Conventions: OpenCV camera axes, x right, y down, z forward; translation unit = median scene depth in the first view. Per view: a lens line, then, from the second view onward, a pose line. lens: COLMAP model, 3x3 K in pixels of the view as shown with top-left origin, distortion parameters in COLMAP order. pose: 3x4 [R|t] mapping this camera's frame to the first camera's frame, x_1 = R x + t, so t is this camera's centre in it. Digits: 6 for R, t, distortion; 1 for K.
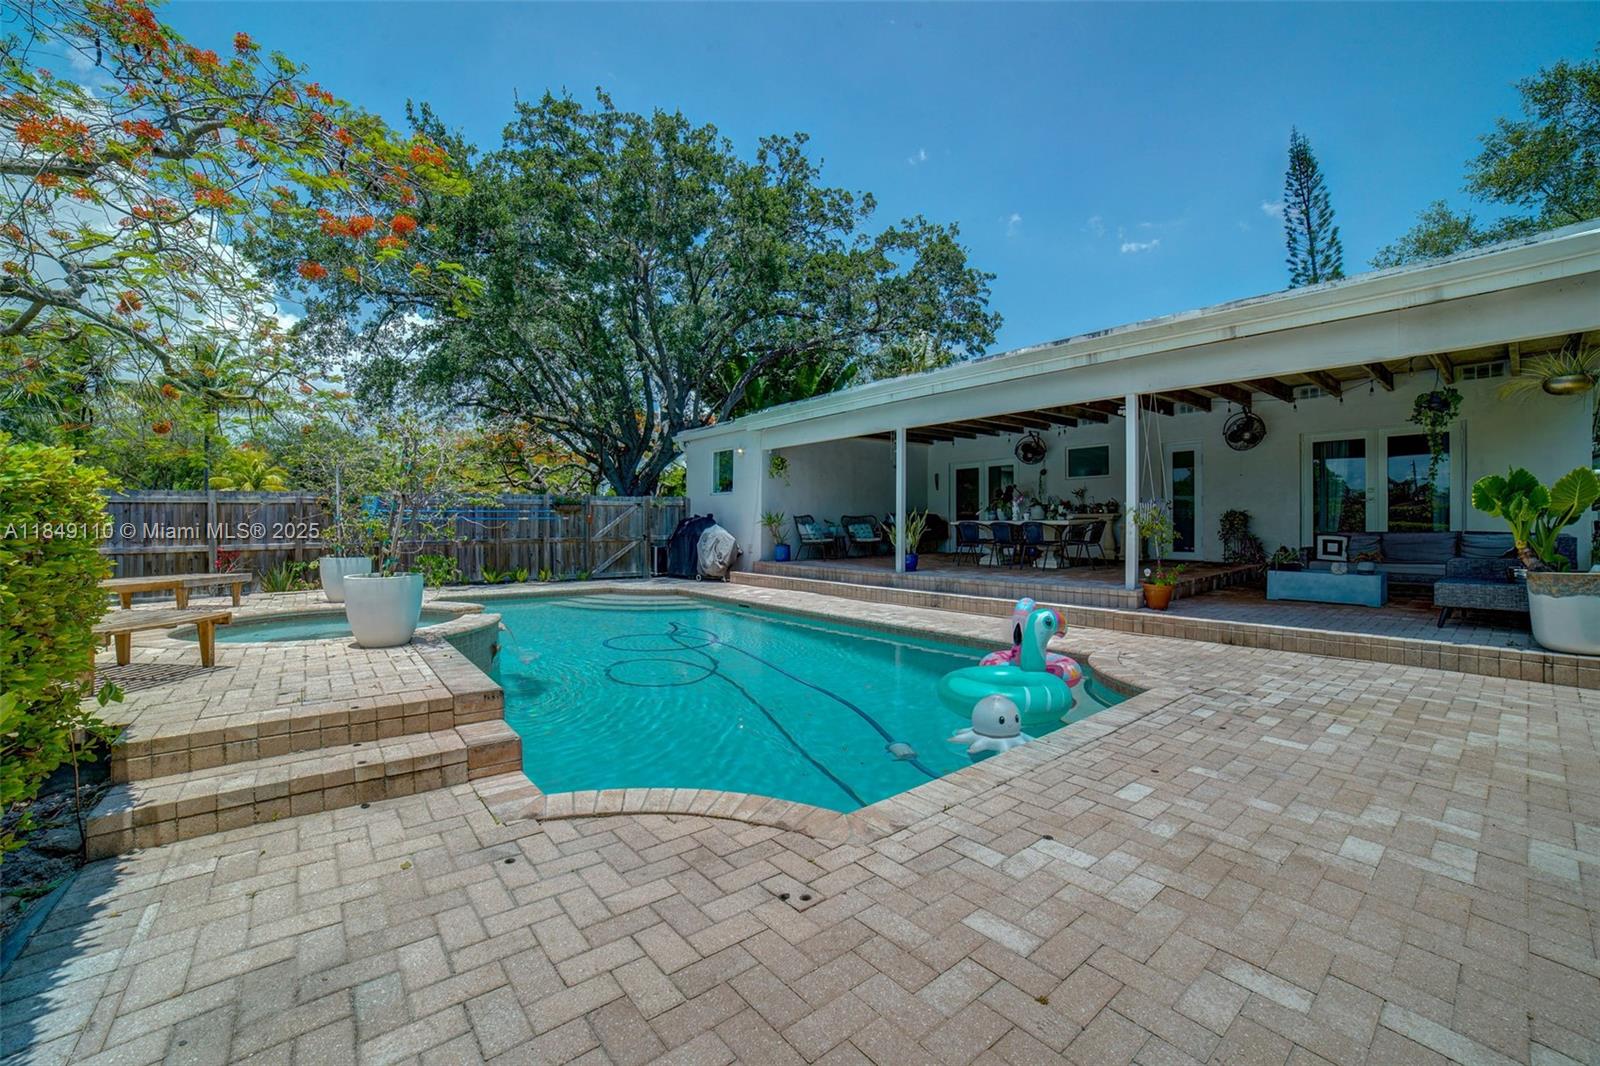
lens RADIAL K [[627.8, 0, 800.0], [0, 627.8, 533.0], [0, 0, 1]] dist [-0.064253, -0.000025]
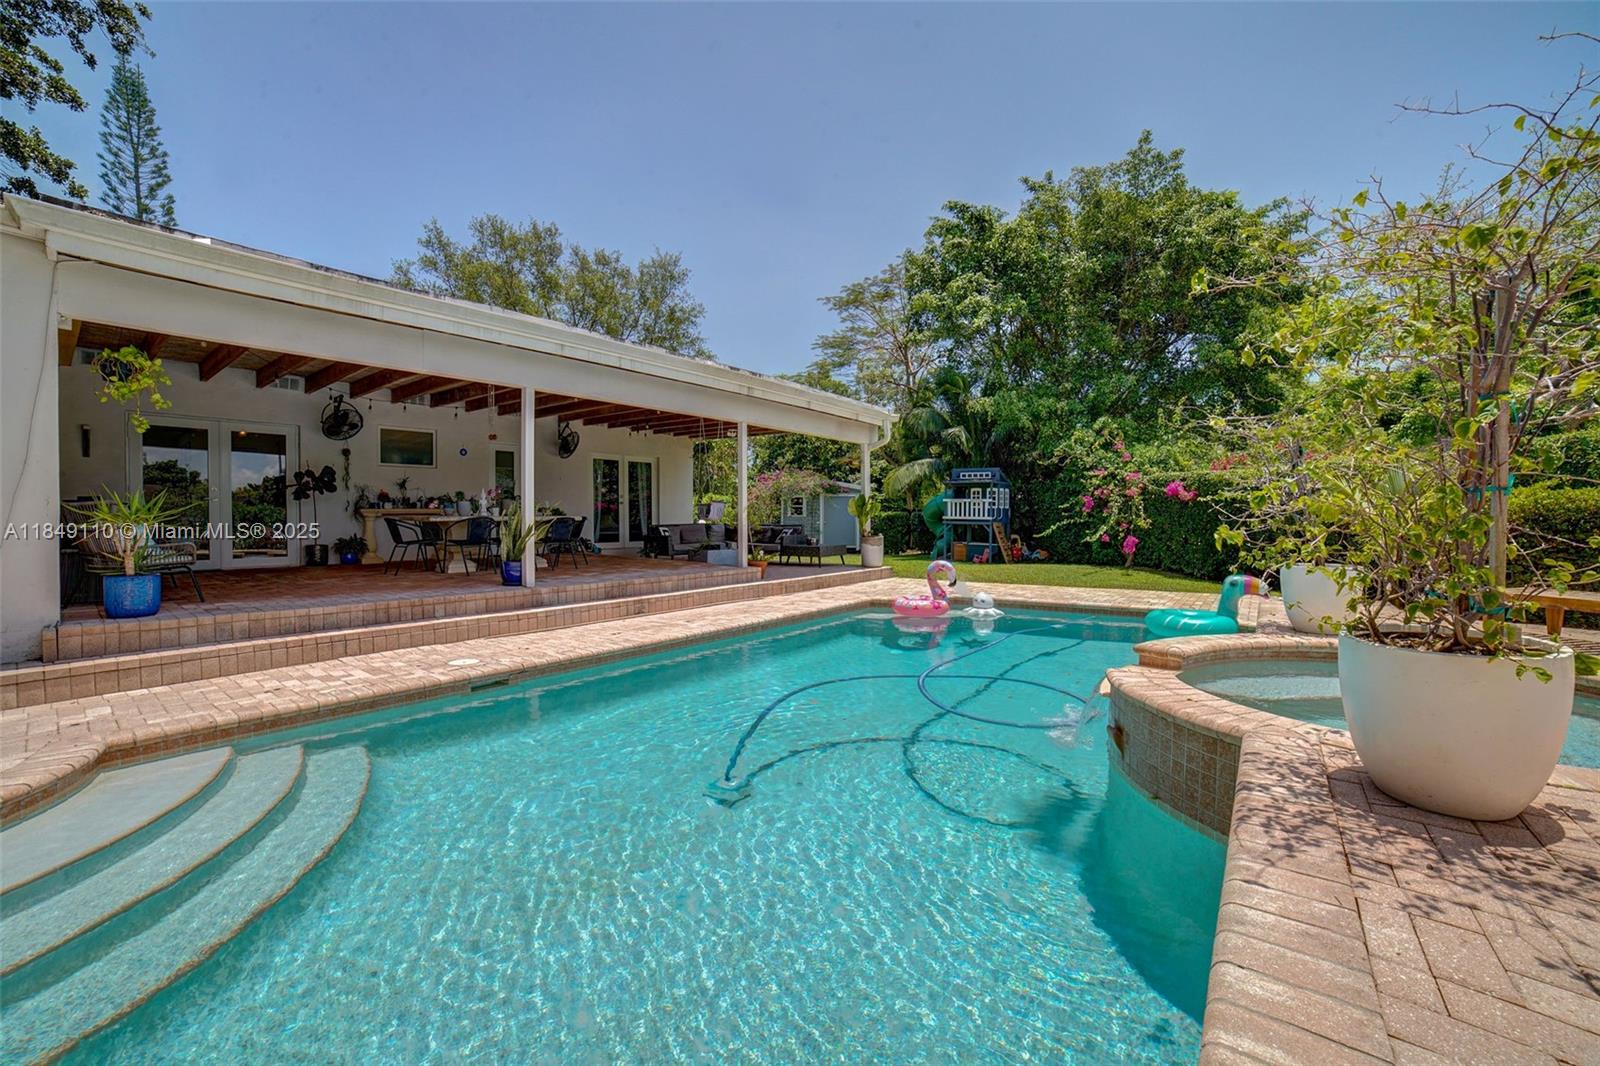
lens RADIAL K [[632.2, 0, 797.0], [0, 632.2, 526.3], [0, 0, 1]] dist [-0.087999, 0.025266]
pose [[-0.201851, -0.011946, 0.979343, -0.480982], [0.019700, 0.999674, 0.016255, -0.010101], [-0.979218, 0.022574, -0.201550, 0.665787]]
